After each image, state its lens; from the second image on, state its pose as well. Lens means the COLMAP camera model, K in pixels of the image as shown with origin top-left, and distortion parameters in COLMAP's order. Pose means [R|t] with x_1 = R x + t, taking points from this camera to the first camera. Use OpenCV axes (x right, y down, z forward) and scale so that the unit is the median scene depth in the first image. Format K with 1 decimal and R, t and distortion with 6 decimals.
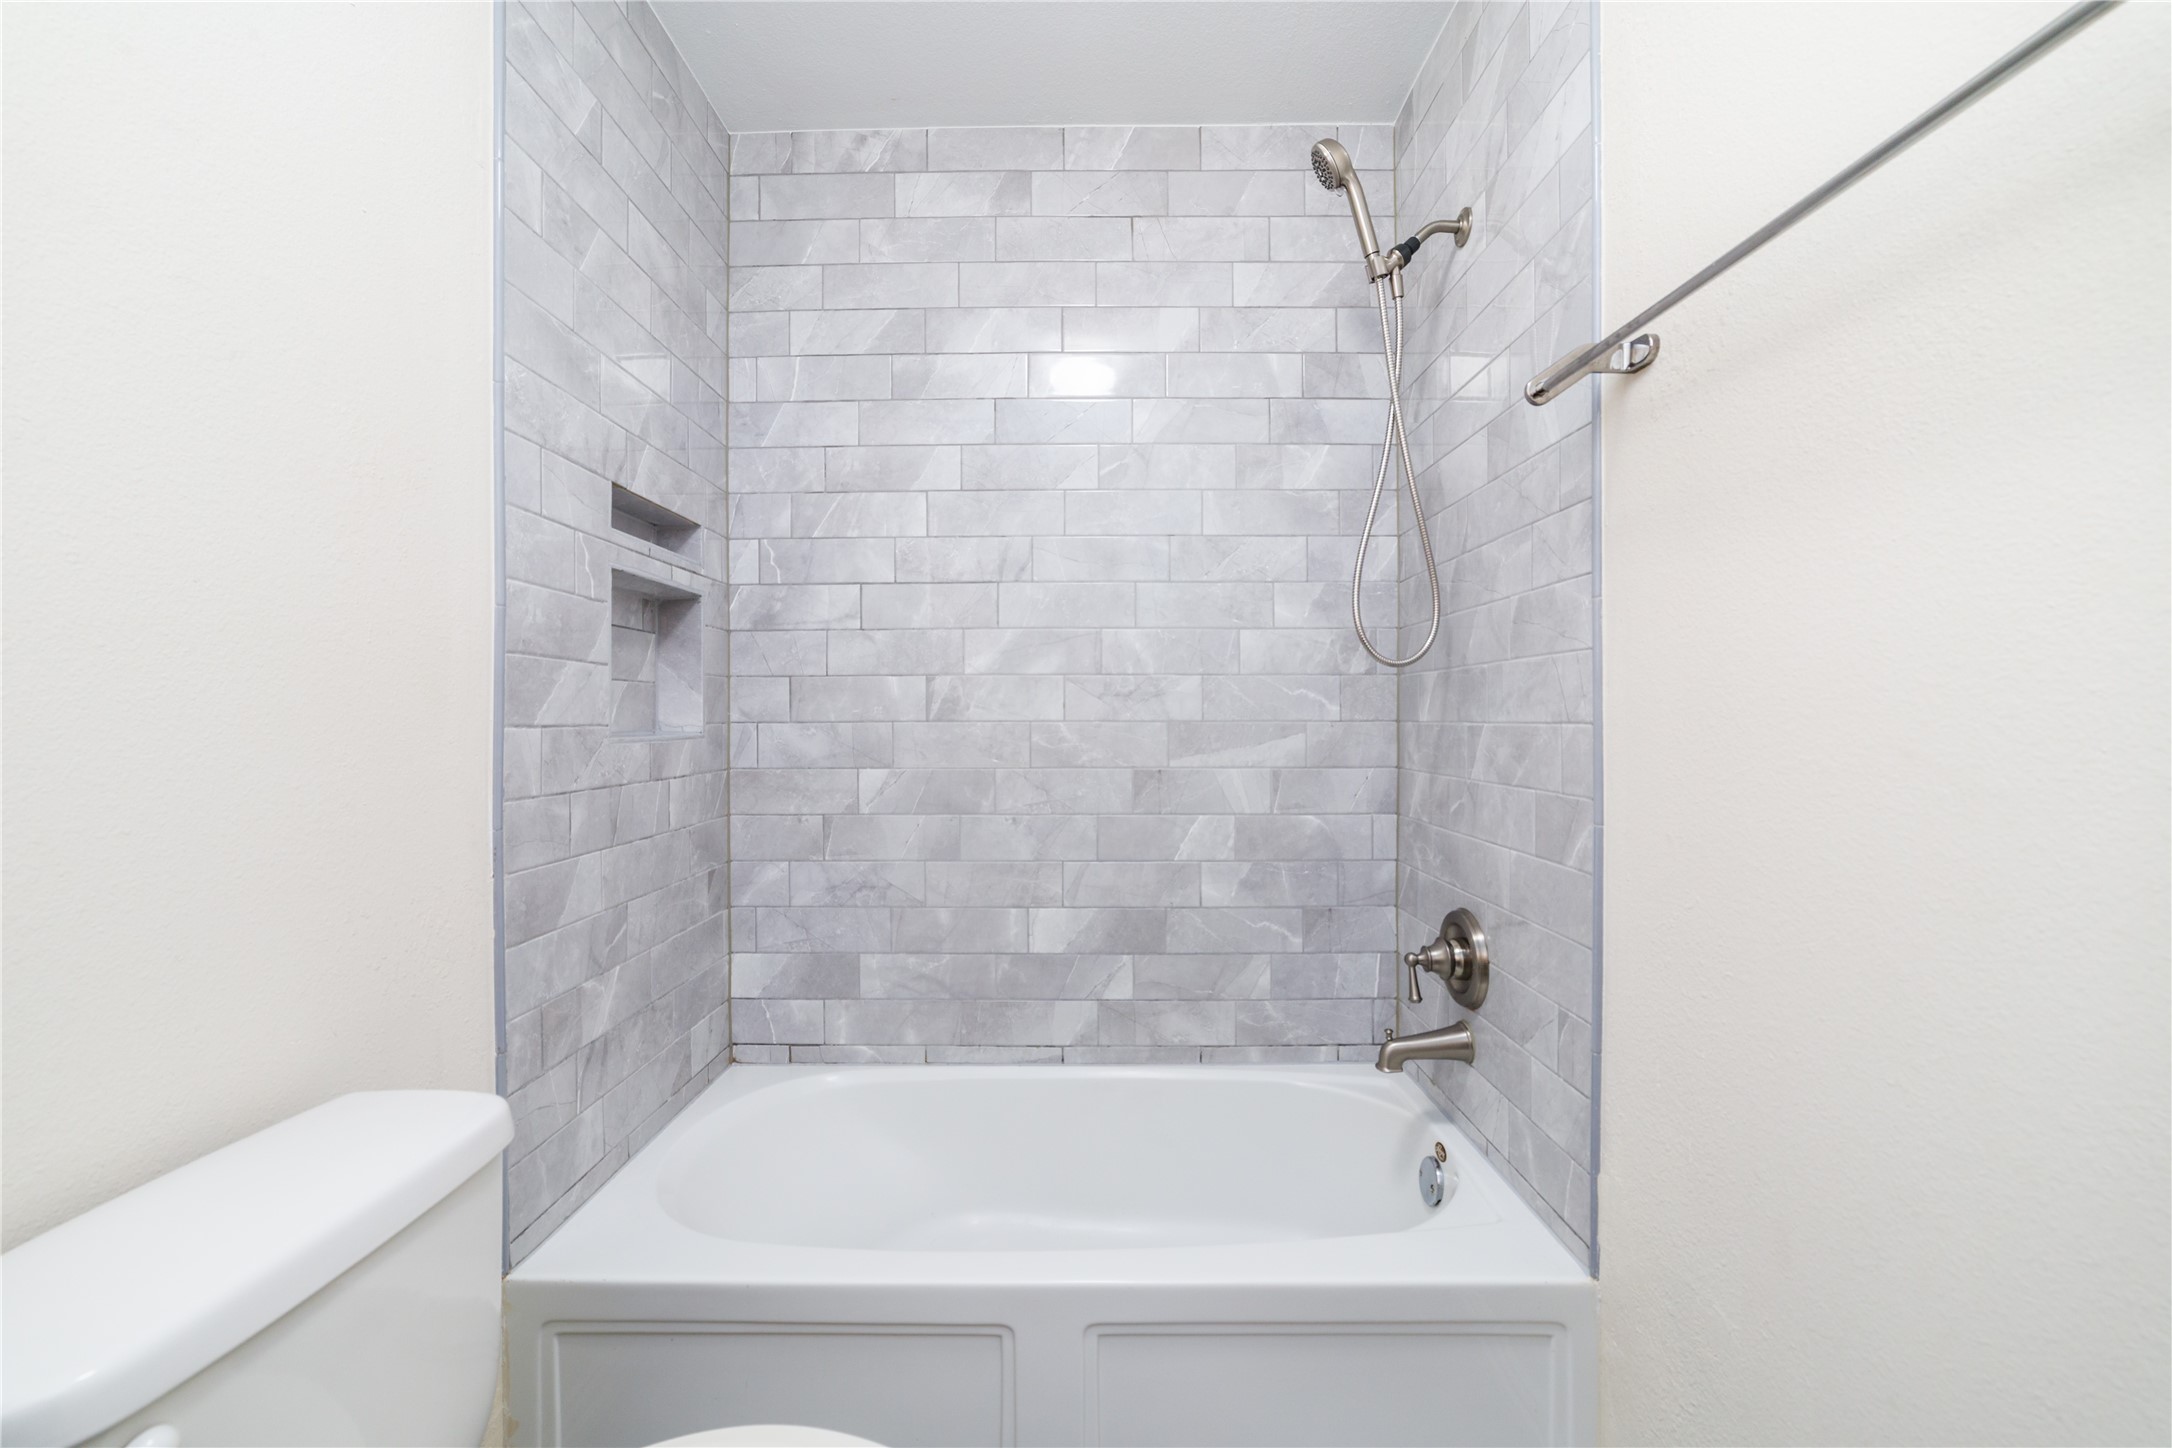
lens RADIAL K [[832.6, 0, 1081.0], [0, 832.6, 721.9], [0, 0, 1]] dist [-0.025375, 0.009021]
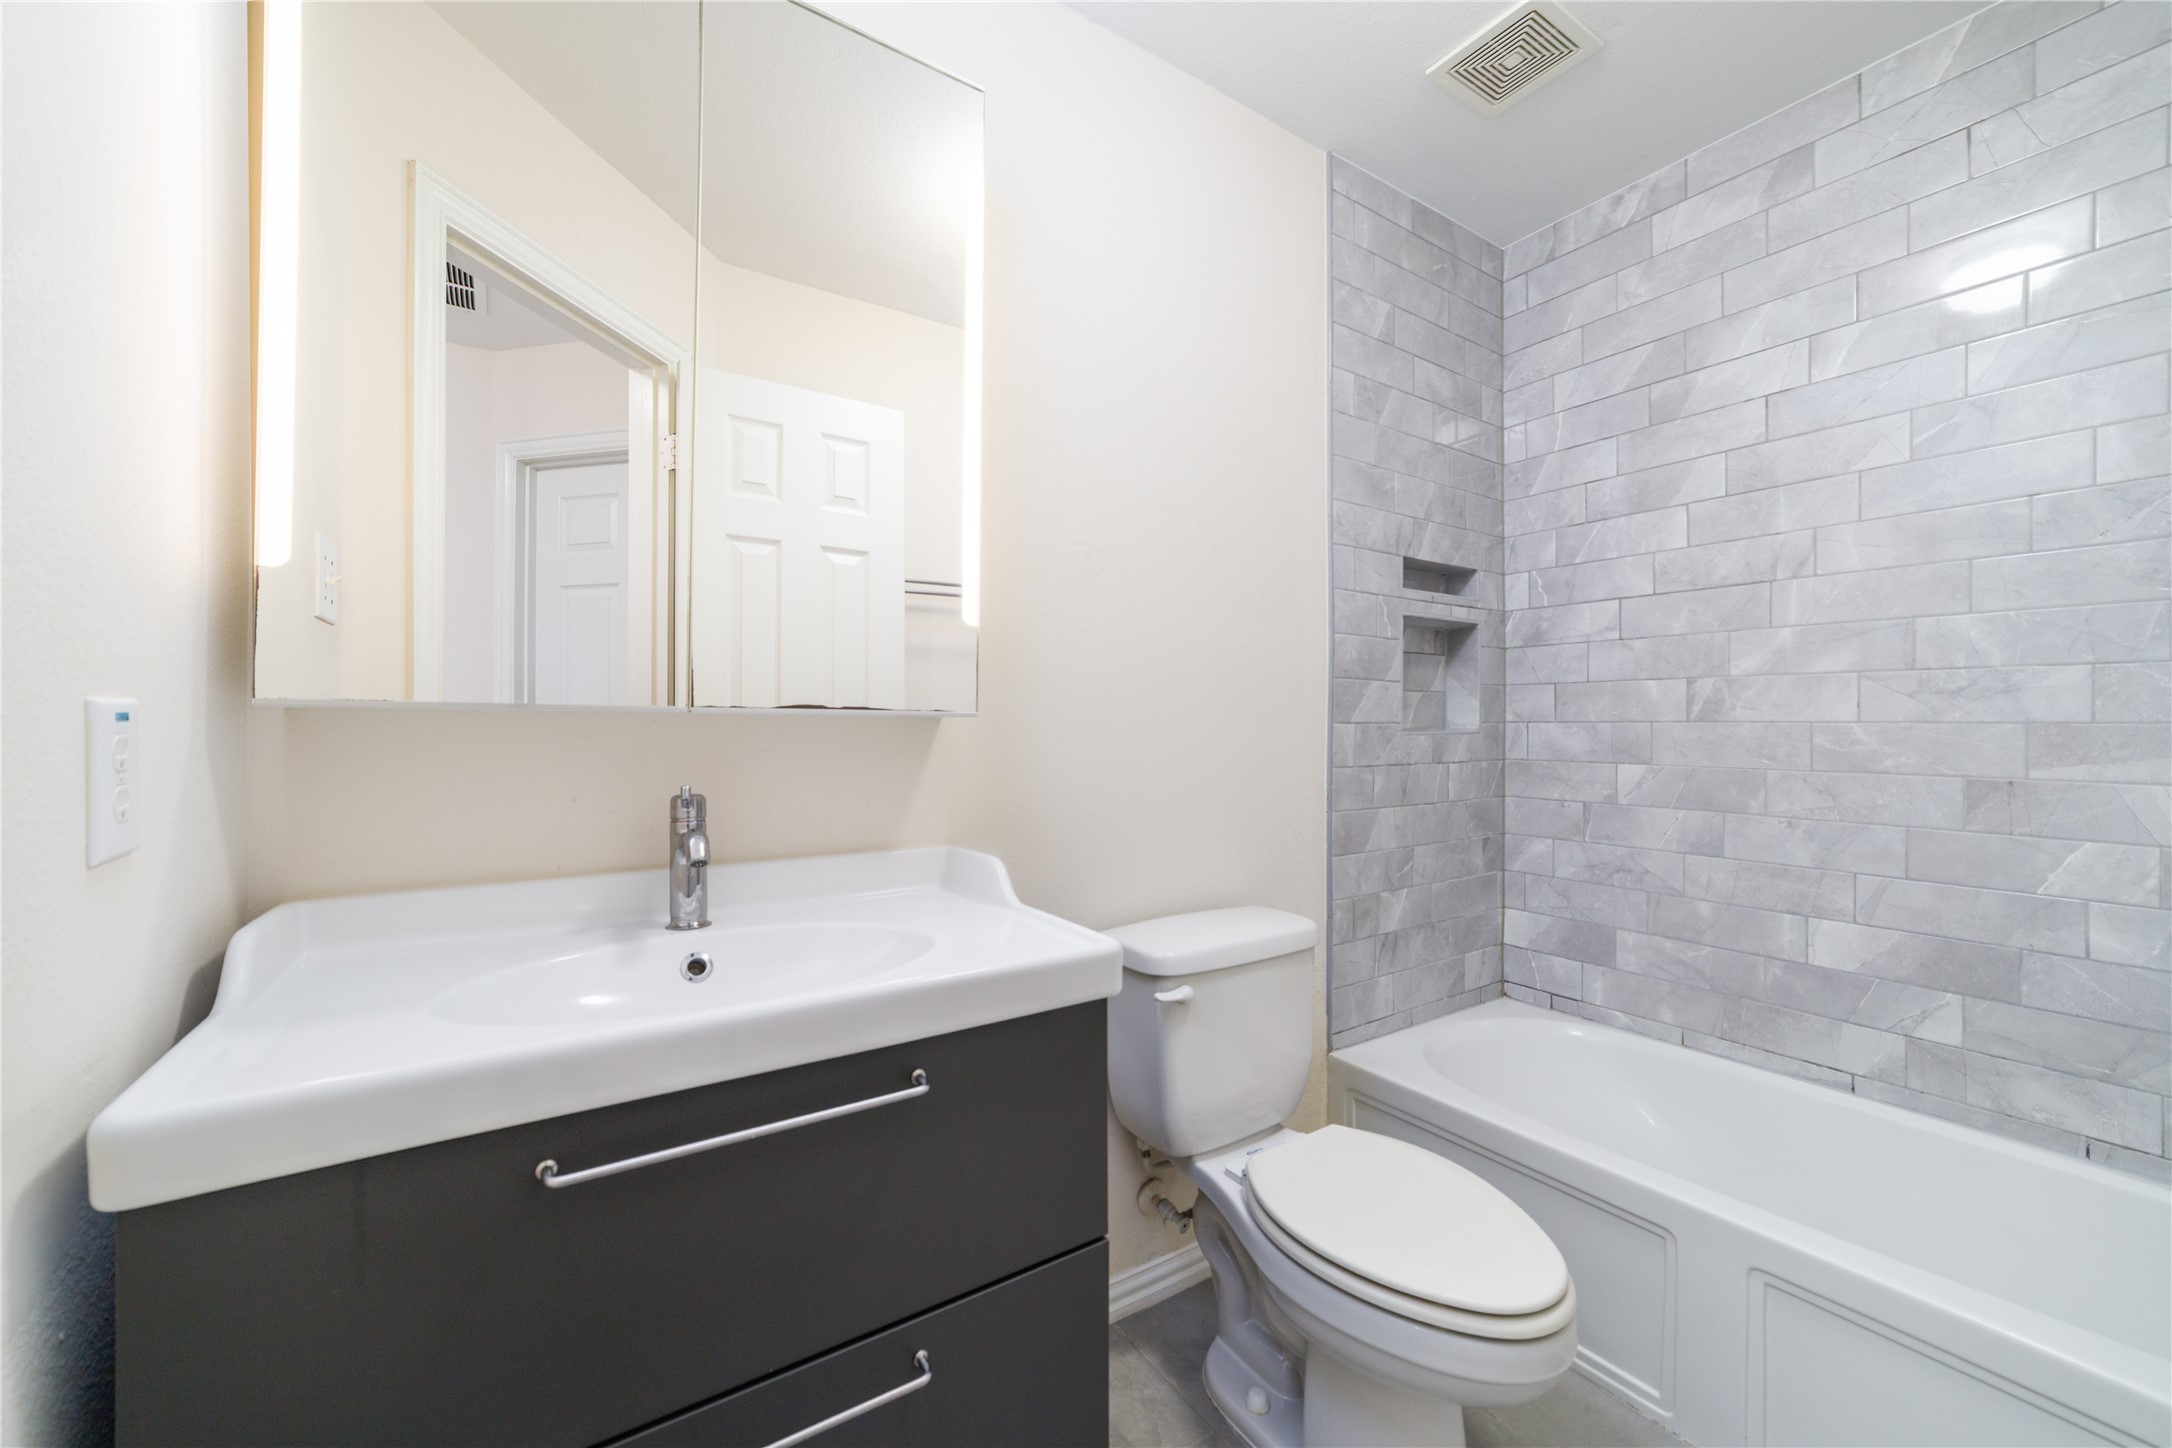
lens RADIAL K [[832.6, 0, 1081.0], [0, 832.6, 721.9], [0, 0, 1]] dist [-0.025375, 0.009021]
pose [[0.558065, 0.003755, -0.829788, 0.253201], [-0.005396, 0.999985, 0.000896, 0.002884], [0.829779, 0.003978, 0.558077, -0.223031]]
